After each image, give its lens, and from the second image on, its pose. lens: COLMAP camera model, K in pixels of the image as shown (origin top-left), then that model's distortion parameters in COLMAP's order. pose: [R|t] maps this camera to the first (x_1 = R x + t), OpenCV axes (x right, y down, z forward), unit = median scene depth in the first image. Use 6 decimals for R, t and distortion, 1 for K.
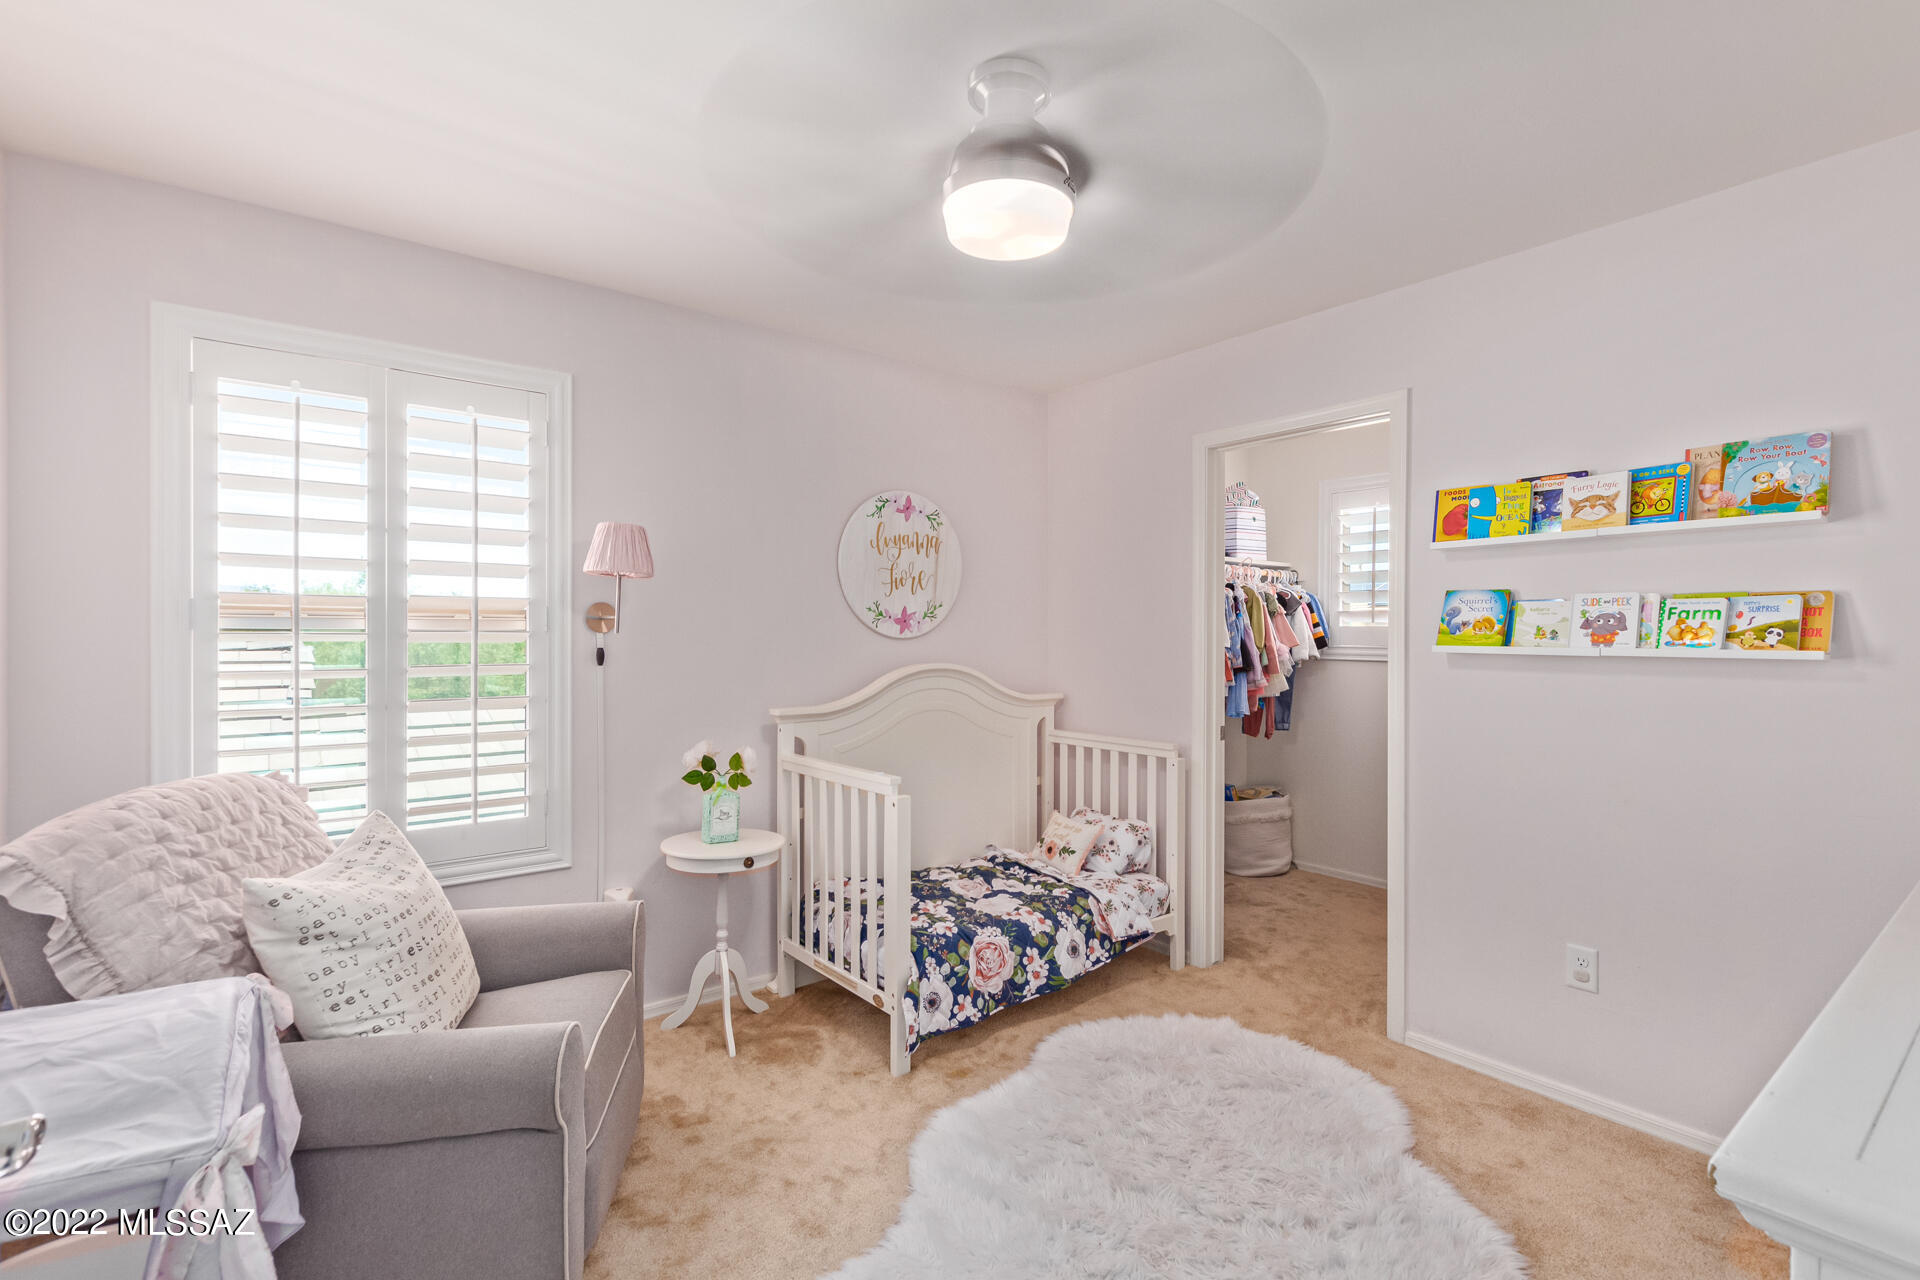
lens RADIAL K [[884.1, 0, 972.1], [0, 884.1, 637.2], [0, 0, 1]] dist [0.007701, -0.000387]
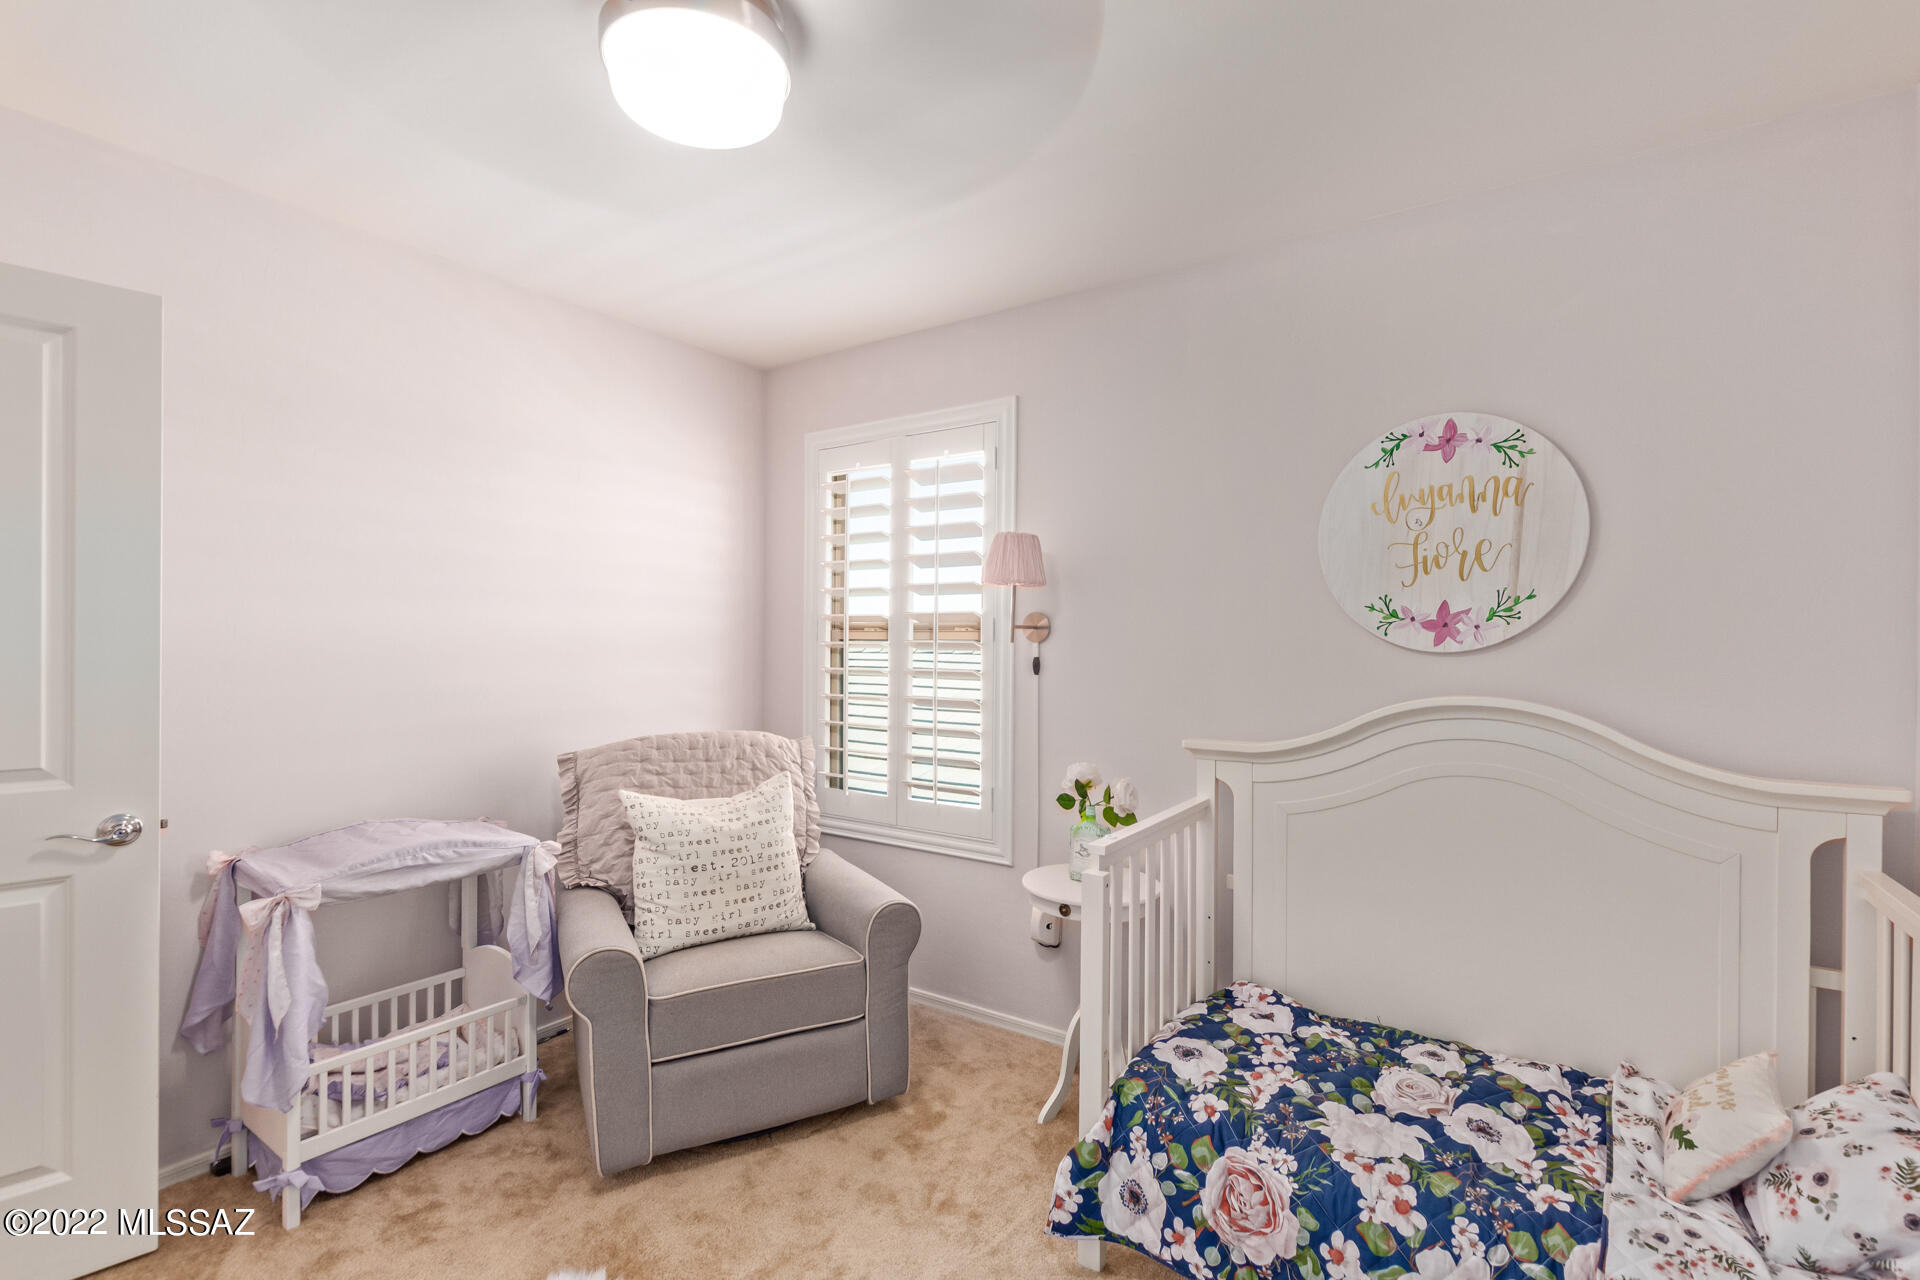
lens RADIAL K [[884.1, 0, 972.1], [0, 884.1, 637.2], [0, 0, 1]] dist [0.007701, -0.000387]
pose [[0.286975, -0.005097, -0.957924, 0.519363], [-0.009309, 0.999924, -0.008109, -0.002179], [0.957893, 0.011245, 0.286906, 0.633887]]
